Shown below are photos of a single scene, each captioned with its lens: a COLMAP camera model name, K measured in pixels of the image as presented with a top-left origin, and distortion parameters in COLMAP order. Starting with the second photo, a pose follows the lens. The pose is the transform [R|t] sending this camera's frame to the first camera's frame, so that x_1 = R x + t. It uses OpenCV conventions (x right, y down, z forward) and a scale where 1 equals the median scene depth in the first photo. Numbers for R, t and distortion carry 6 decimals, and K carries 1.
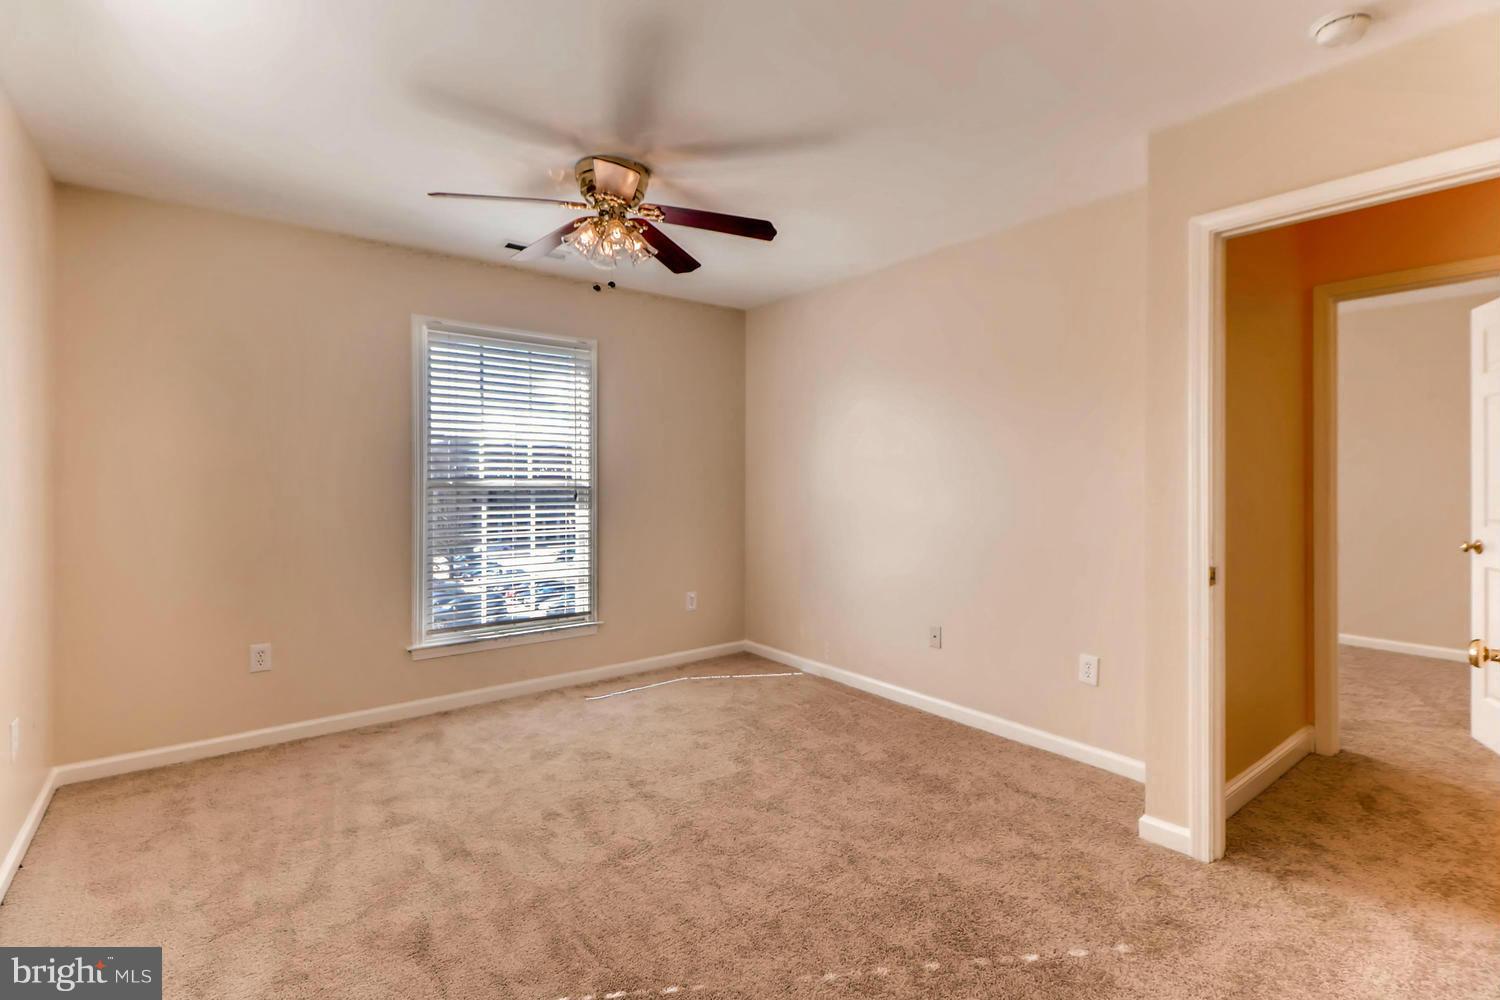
lens RADIAL K [[697.4, 0, 753.8], [0, 697.4, 487.3], [0, 0, 1]] dist [0.012714, -0.000790]
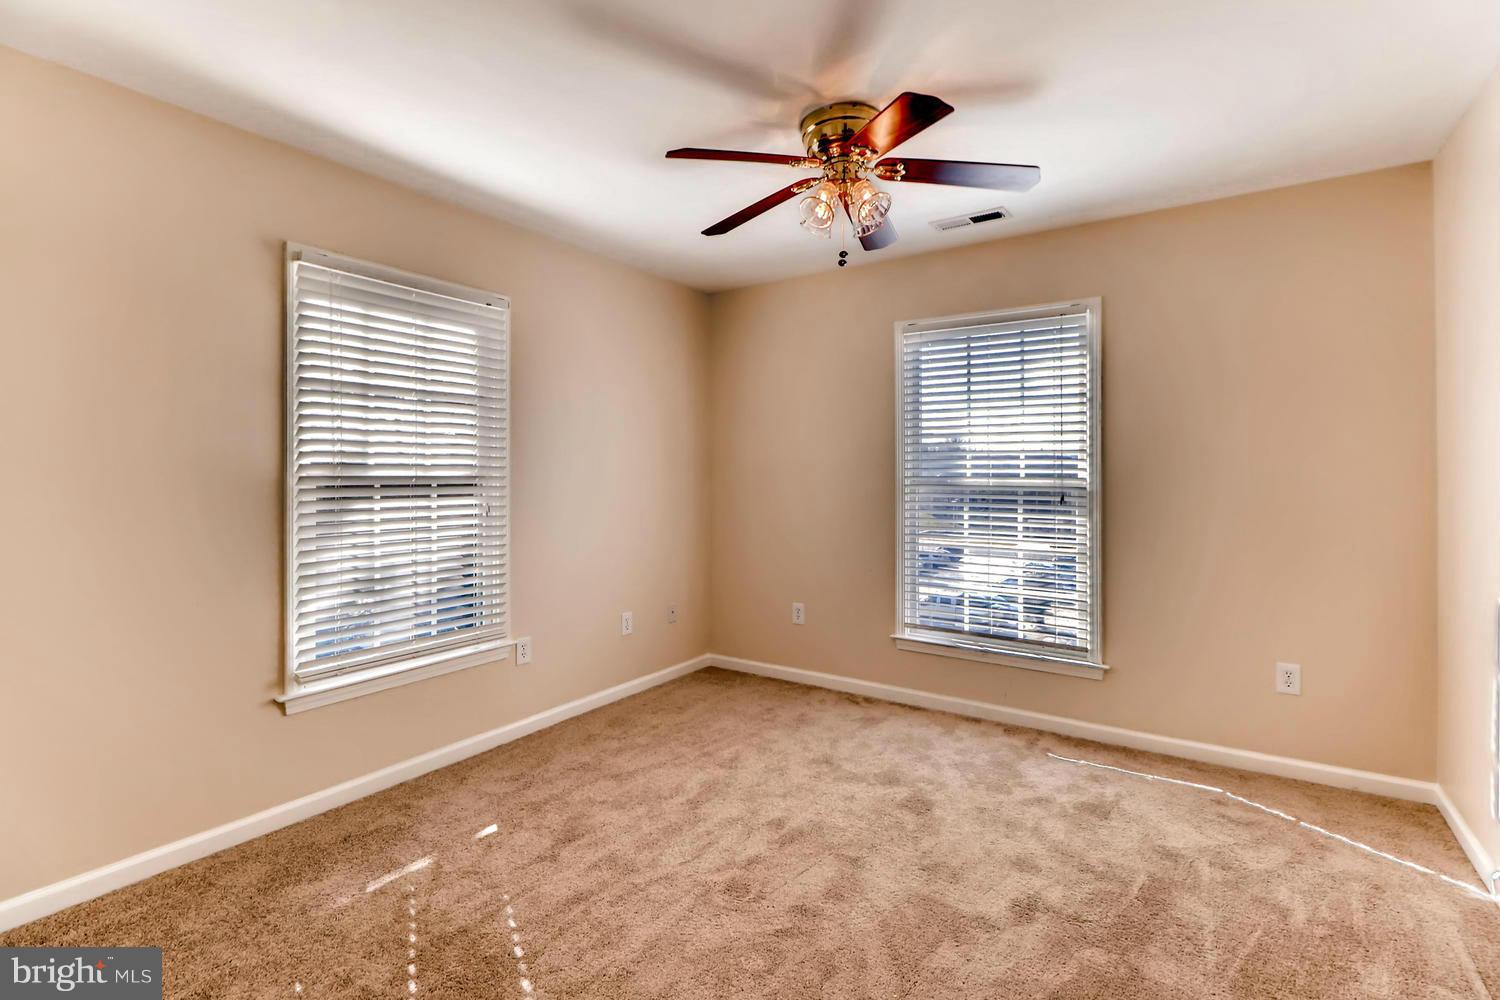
lens RADIAL K [[683.1, 0, 751.0], [0, 683.1, 485.3], [0, 0, 1]] dist [-0.001933, -0.000840]
pose [[0.321775, 0.023060, -0.946535, 0.392066], [-0.013936, 0.999710, 0.019617, -0.015122], [0.946713, 0.006878, 0.322004, 0.432986]]
